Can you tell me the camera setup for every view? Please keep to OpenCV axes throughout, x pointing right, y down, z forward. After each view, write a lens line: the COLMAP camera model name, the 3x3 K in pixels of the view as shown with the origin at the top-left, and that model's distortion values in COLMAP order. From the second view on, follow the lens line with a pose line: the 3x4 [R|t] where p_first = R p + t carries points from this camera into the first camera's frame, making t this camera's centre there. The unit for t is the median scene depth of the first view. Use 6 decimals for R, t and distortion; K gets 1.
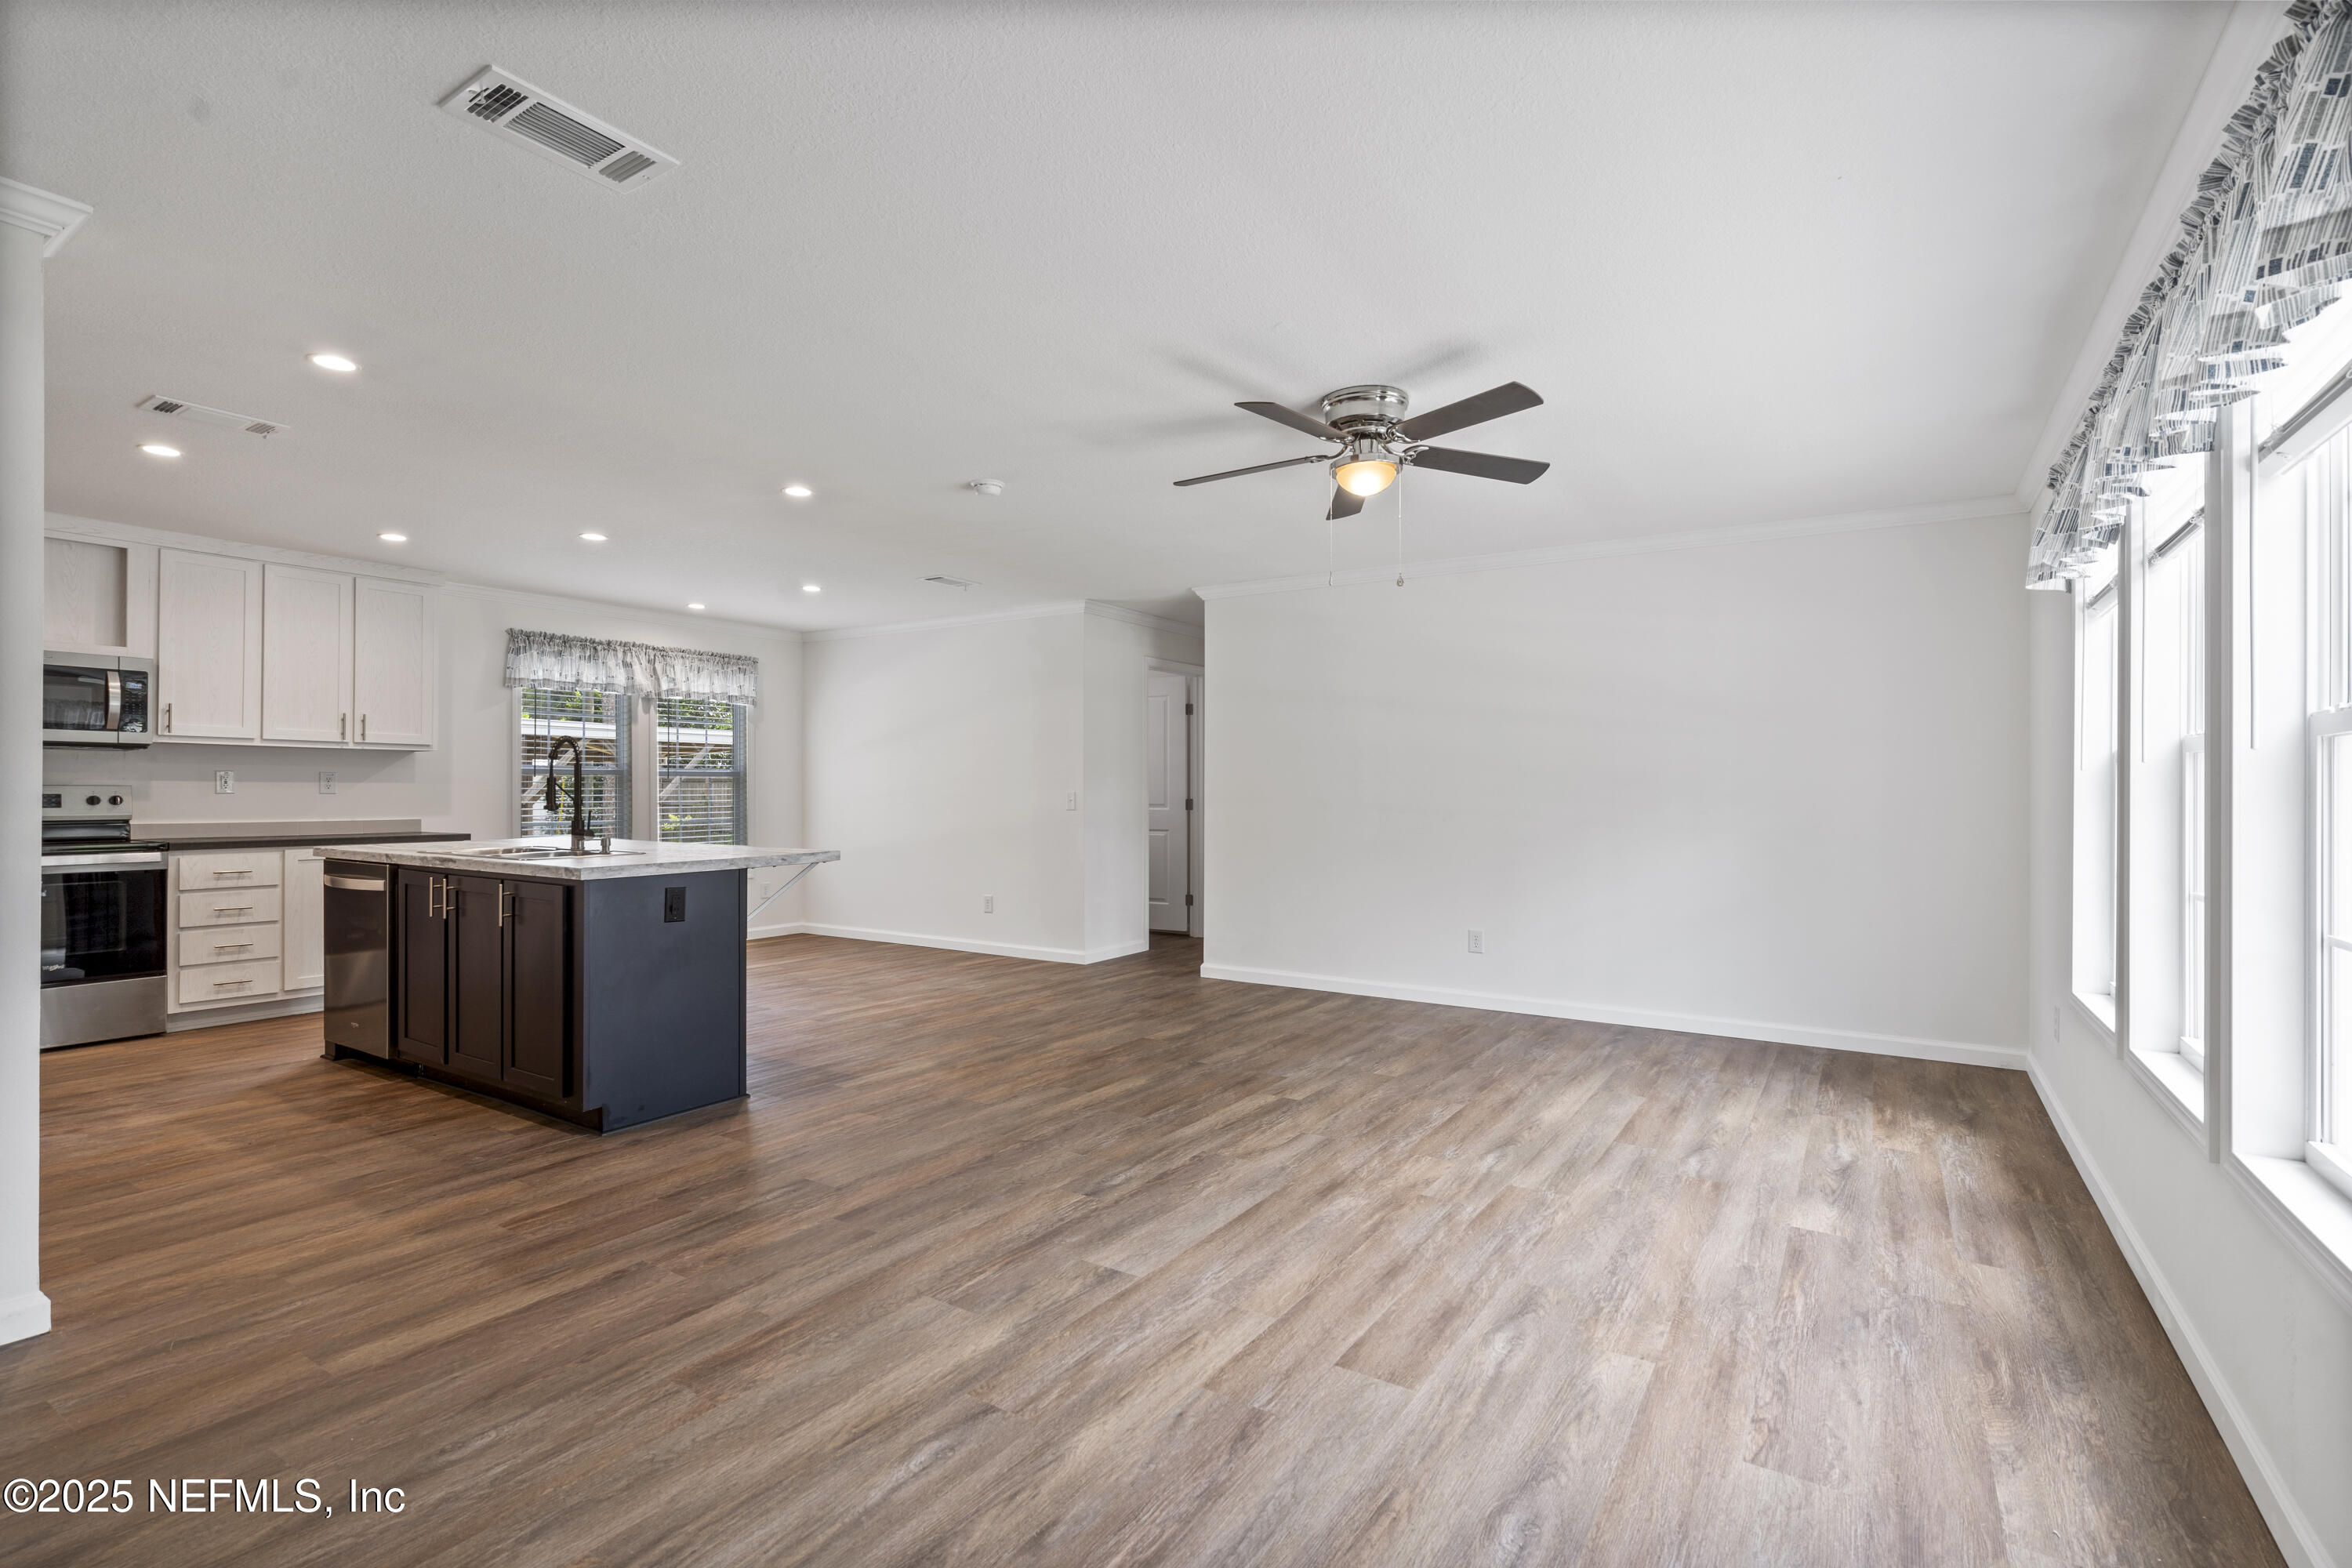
lens RADIAL K [[1085.2, 0, 1173.7], [0, 1085.2, 782.1], [0, 0, 1]] dist [-0.003023, 0.001326]
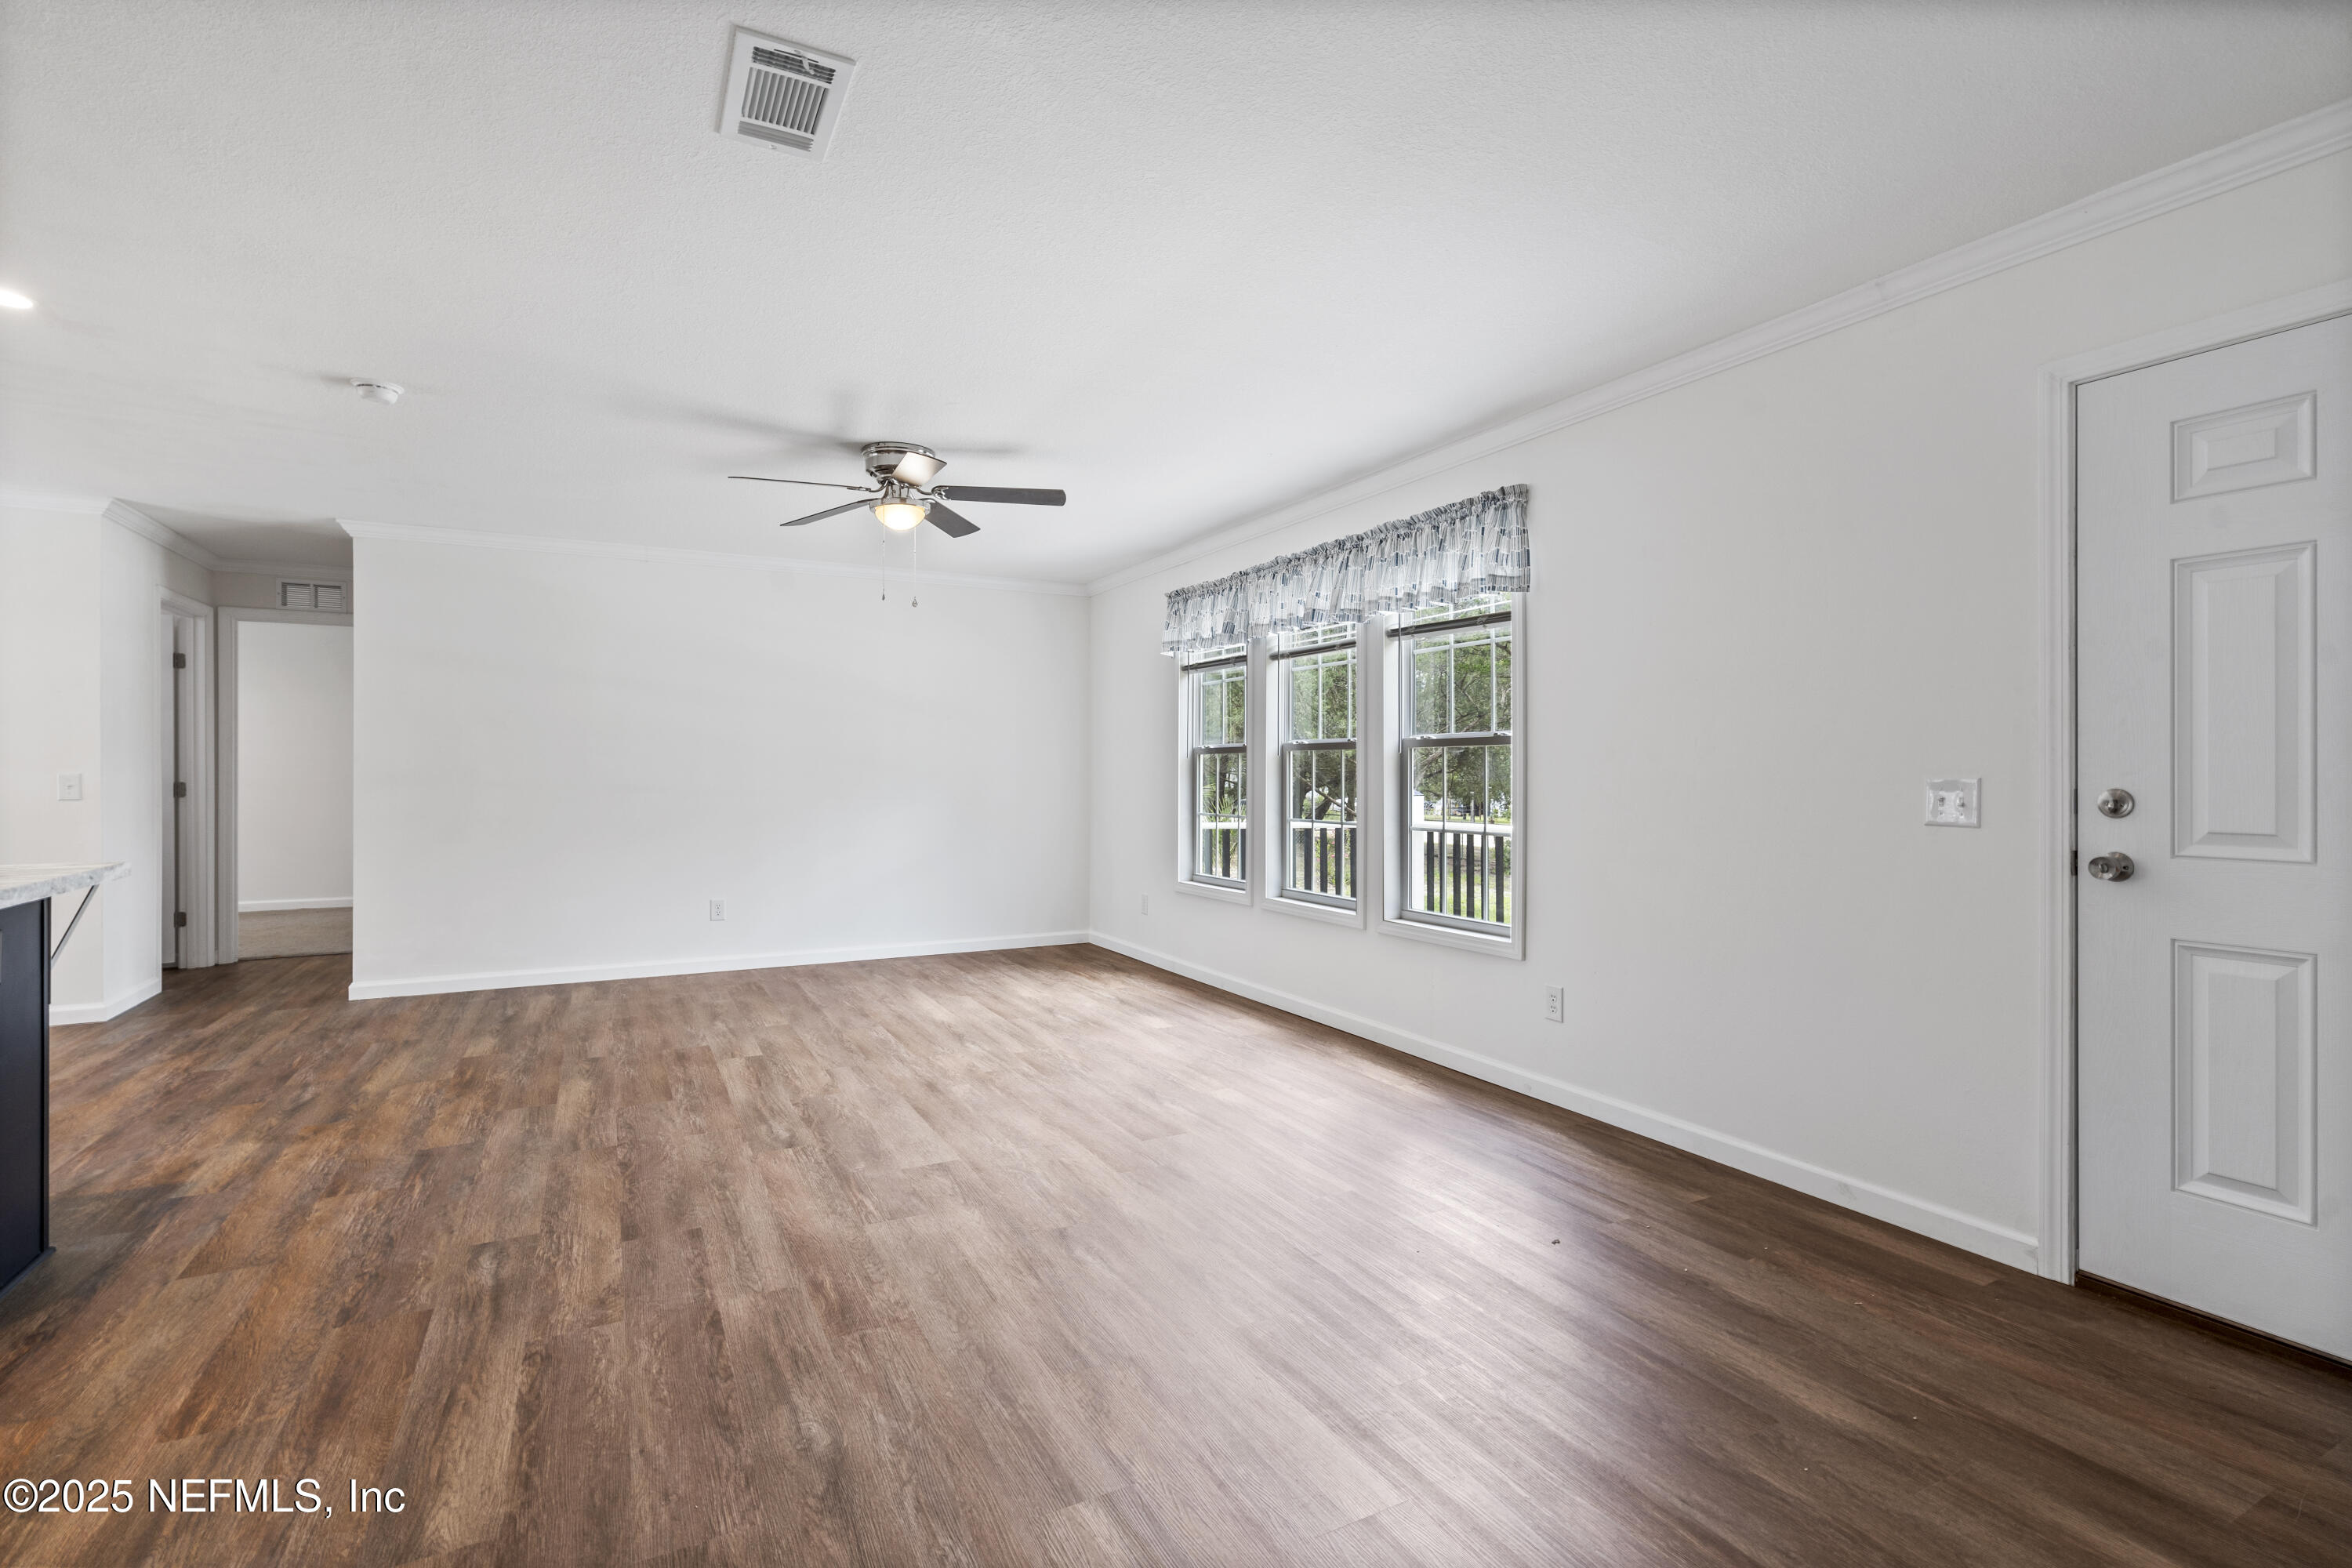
lens RADIAL K [[1085.2, 0, 1173.7], [0, 1085.2, 782.1], [0, 0, 1]] dist [-0.003023, 0.001326]
pose [[0.487097, -0.011713, 0.873269, -0.829896], [-0.005263, 0.999853, 0.016346, -0.001495], [-0.873332, -0.012558, 0.486964, 0.147309]]
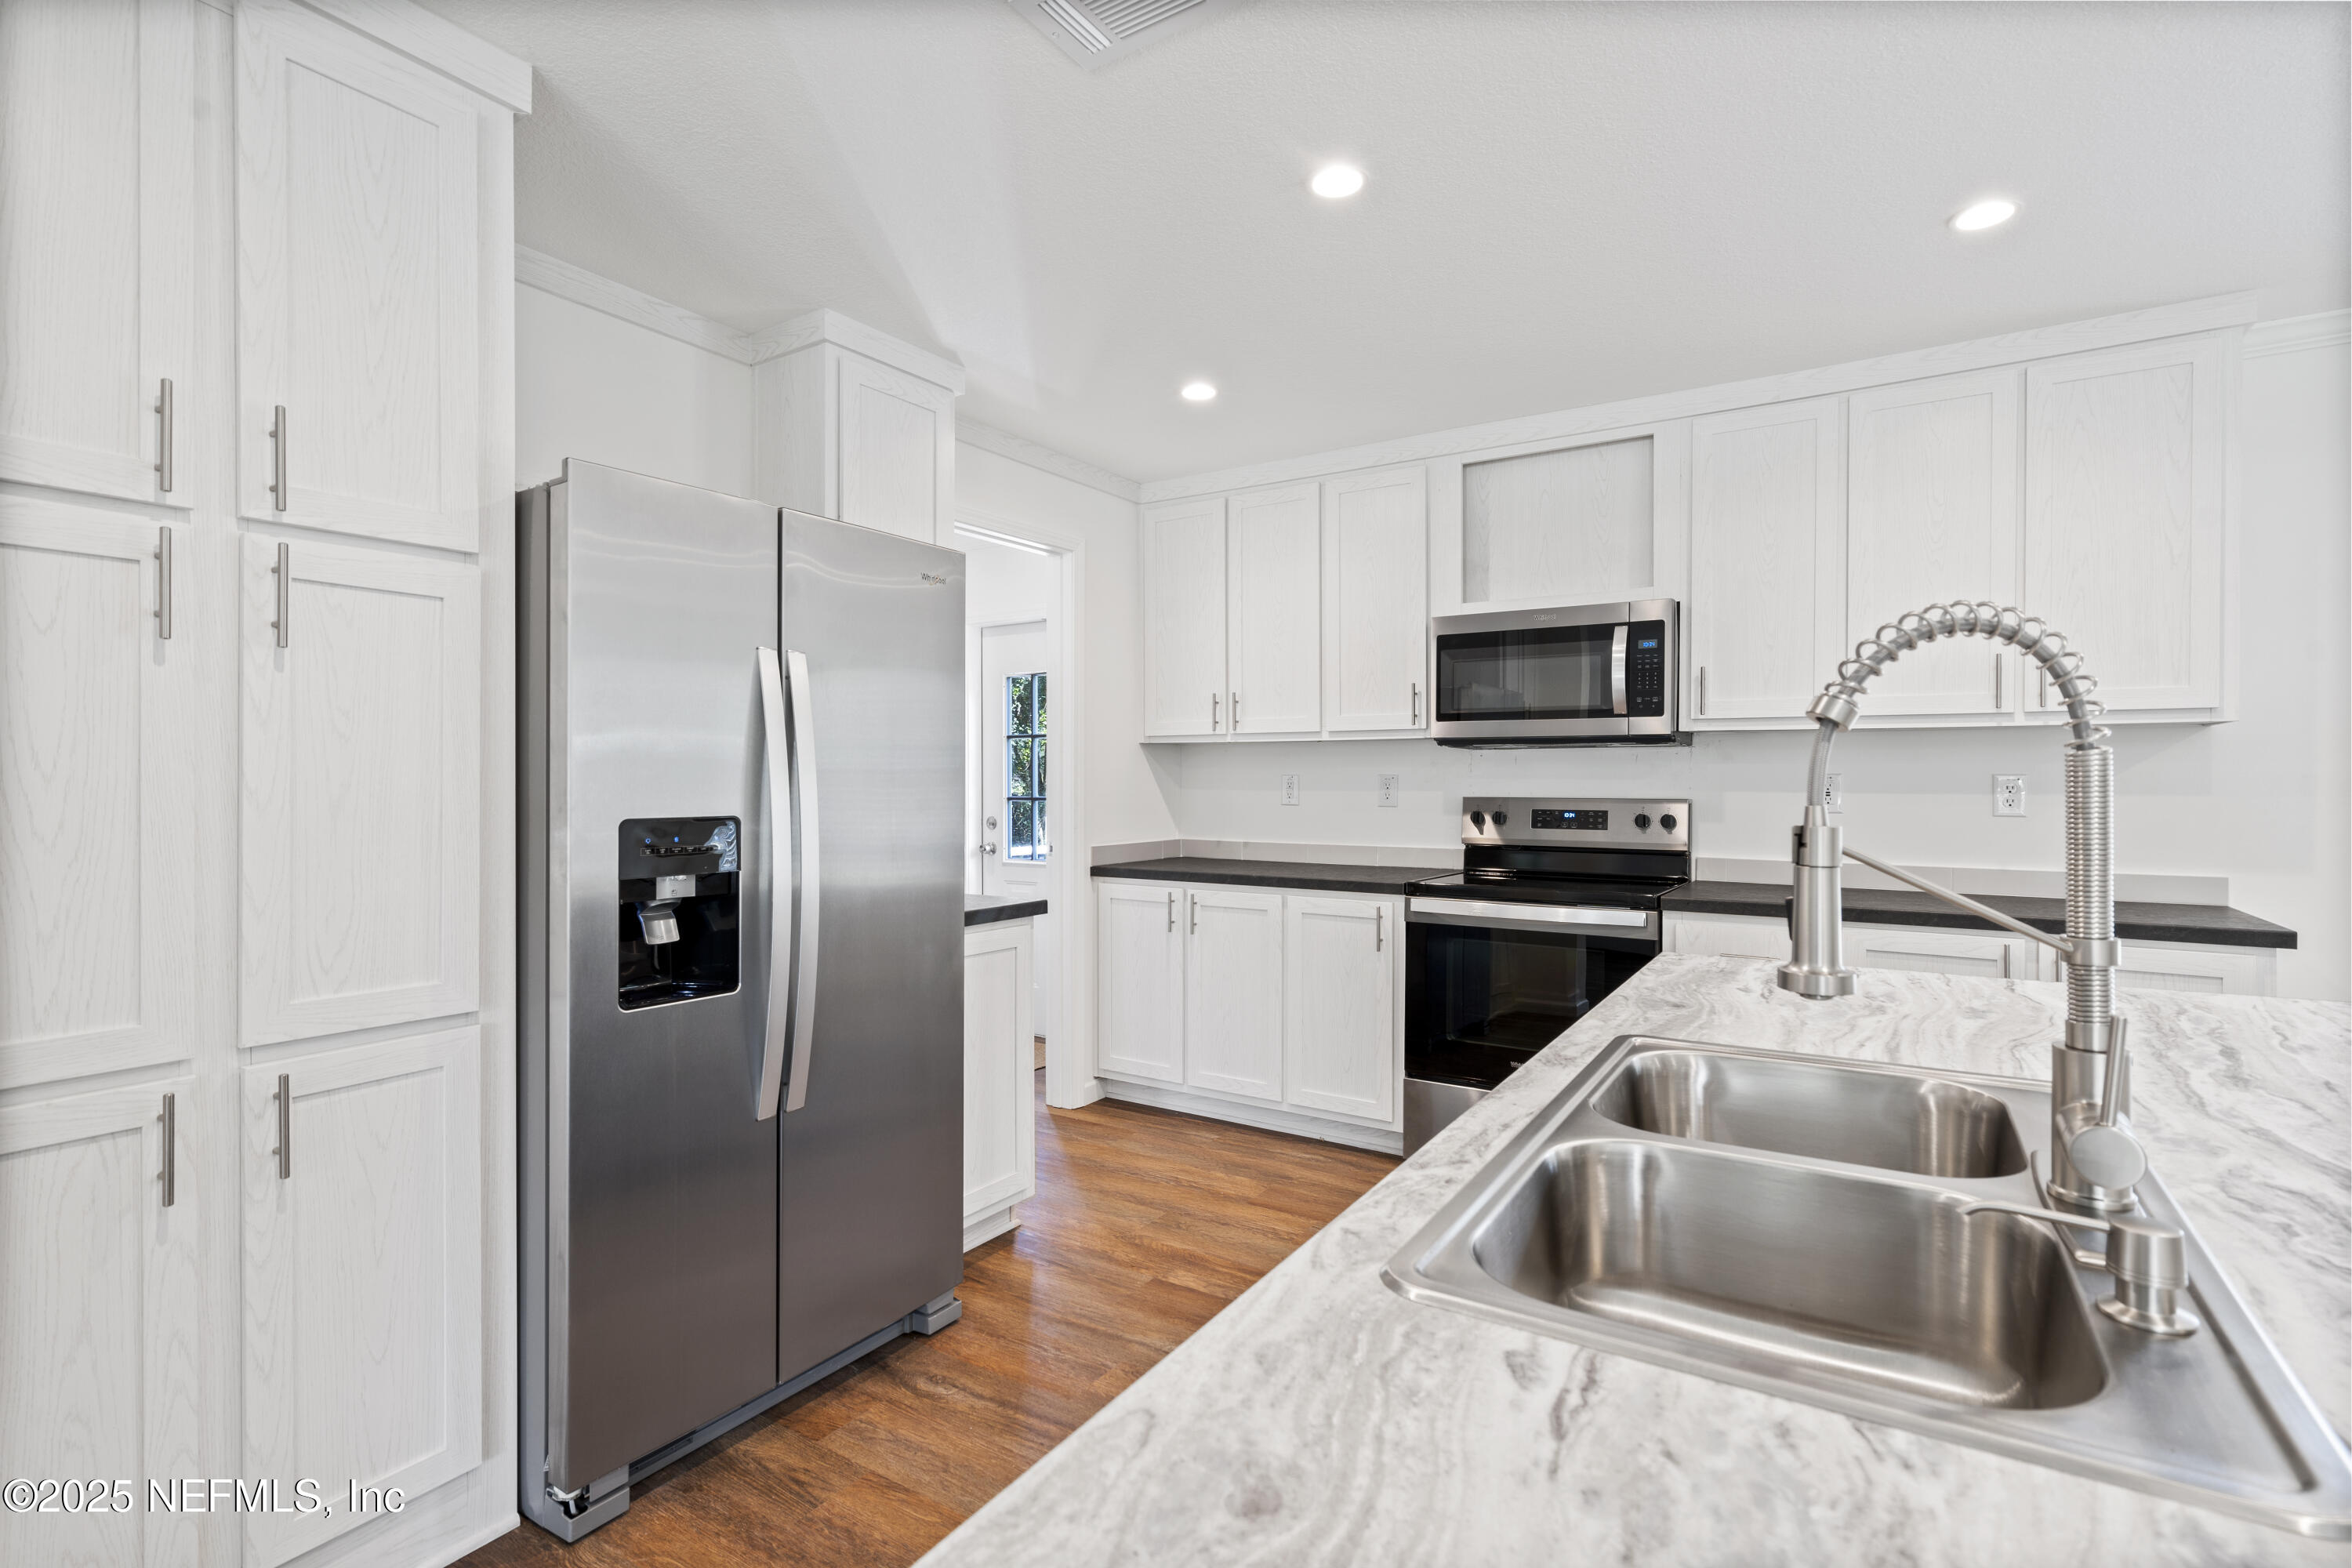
lens RADIAL K [[1085.2, 0, 1173.7], [0, 1085.2, 782.1], [0, 0, 1]] dist [-0.003023, 0.001326]
pose [[-0.003976, -0.000736, -0.999992, -0.531198], [0.009599, 0.999954, -0.000774, -0.017553], [0.999946, -0.009602, -0.003969, 1.206301]]
